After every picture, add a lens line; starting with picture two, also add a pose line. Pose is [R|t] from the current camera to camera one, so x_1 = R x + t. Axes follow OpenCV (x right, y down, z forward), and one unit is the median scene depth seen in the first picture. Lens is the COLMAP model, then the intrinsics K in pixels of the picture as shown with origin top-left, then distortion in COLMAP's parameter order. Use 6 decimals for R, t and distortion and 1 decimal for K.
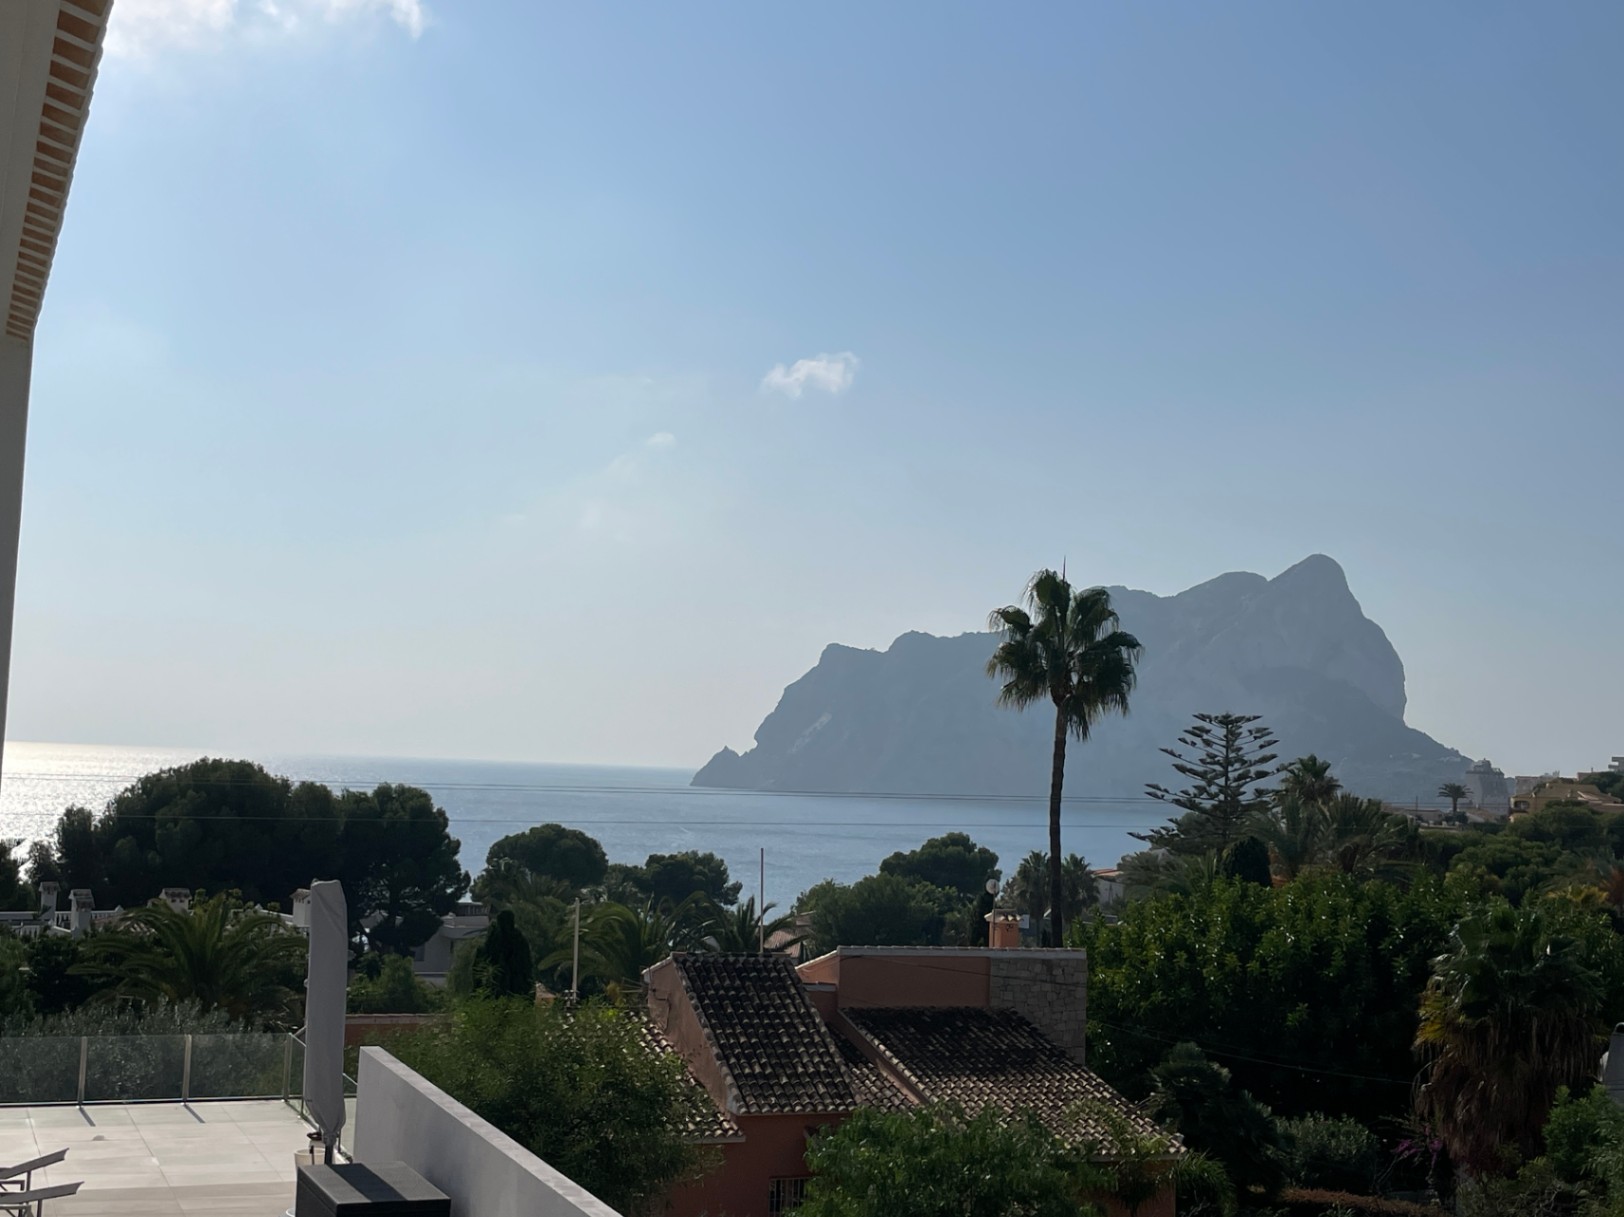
lens RADIAL K [[2084.3, 0, 796.4], [0, 2084.3, 615.8], [0, 0, 1]] dist [0.090420, 0.000000]
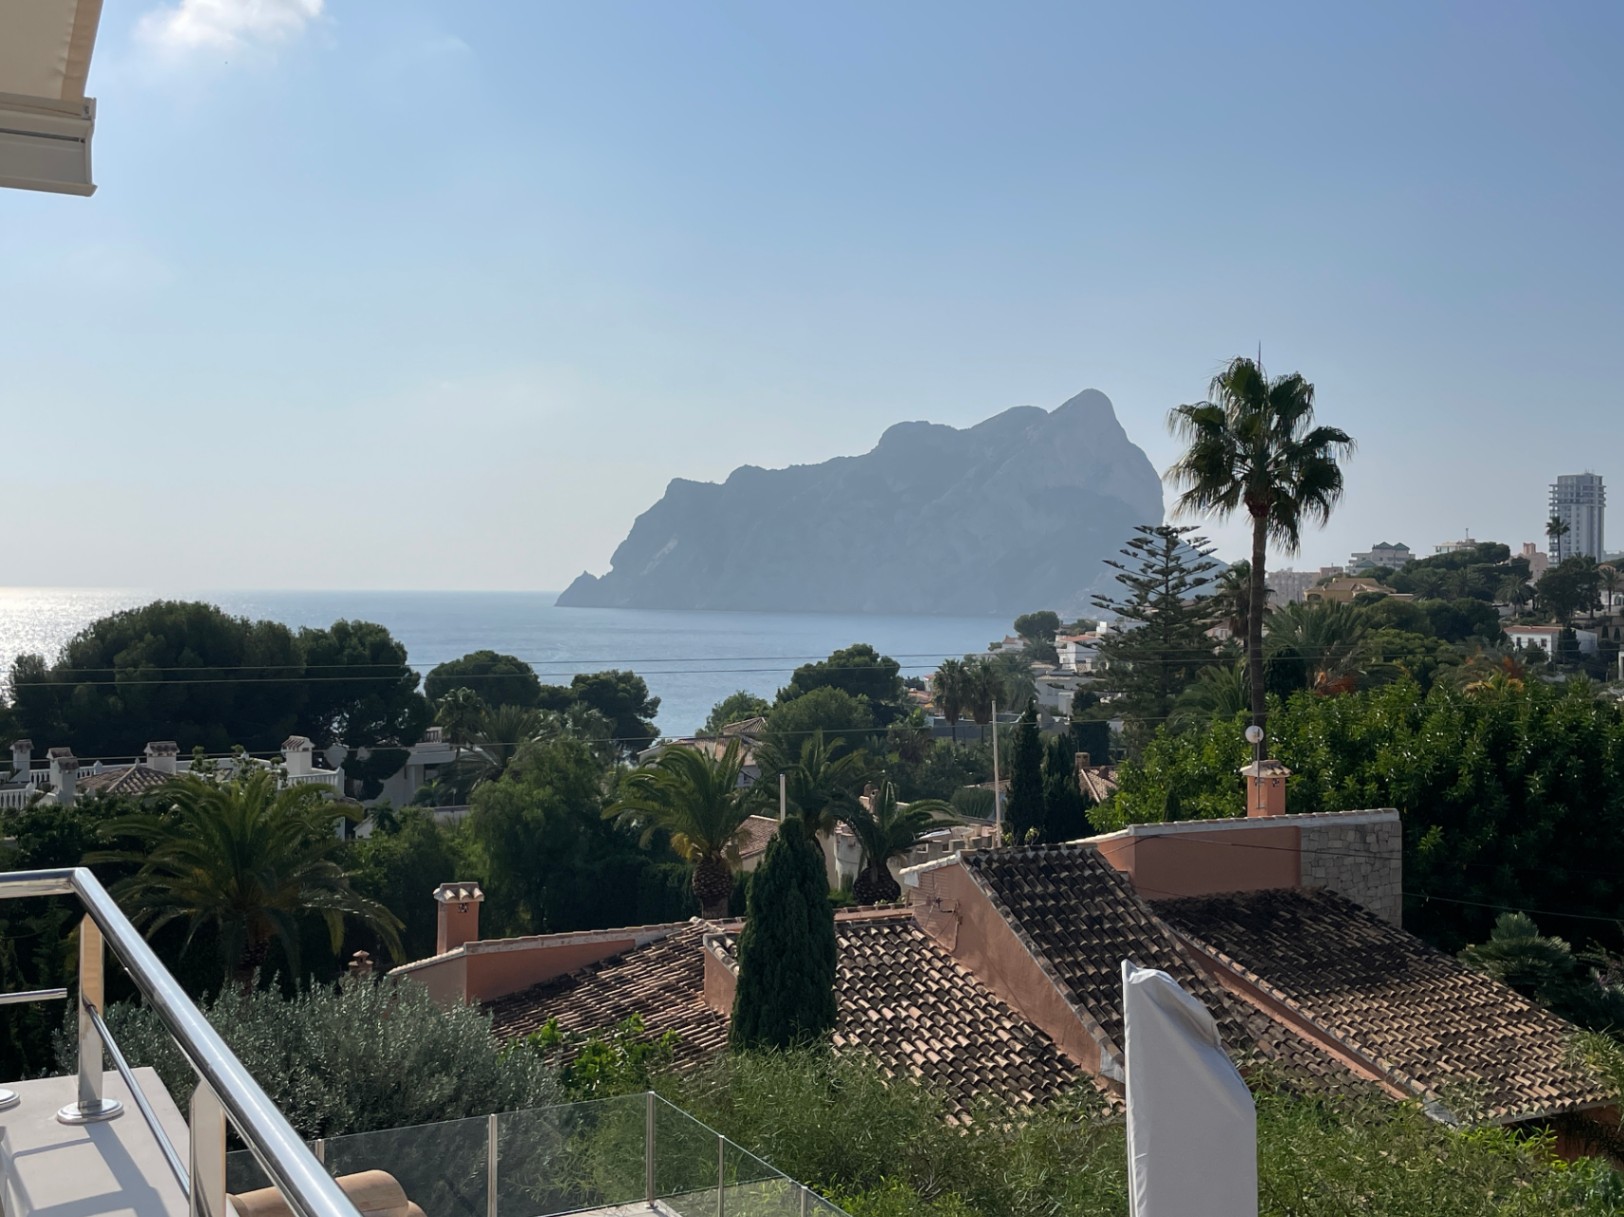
lens RADIAL K [[1809.0, 0, 814.0], [0, 1809.0, 567.7], [0, 0, 1]] dist [0.075211, 0.000000]
pose [[0.995086, -0.033586, 0.093145, -0.054532], [0.027613, 0.997523, 0.064693, 0.004546], [-0.095087, -0.061803, 0.993549, 0.113862]]
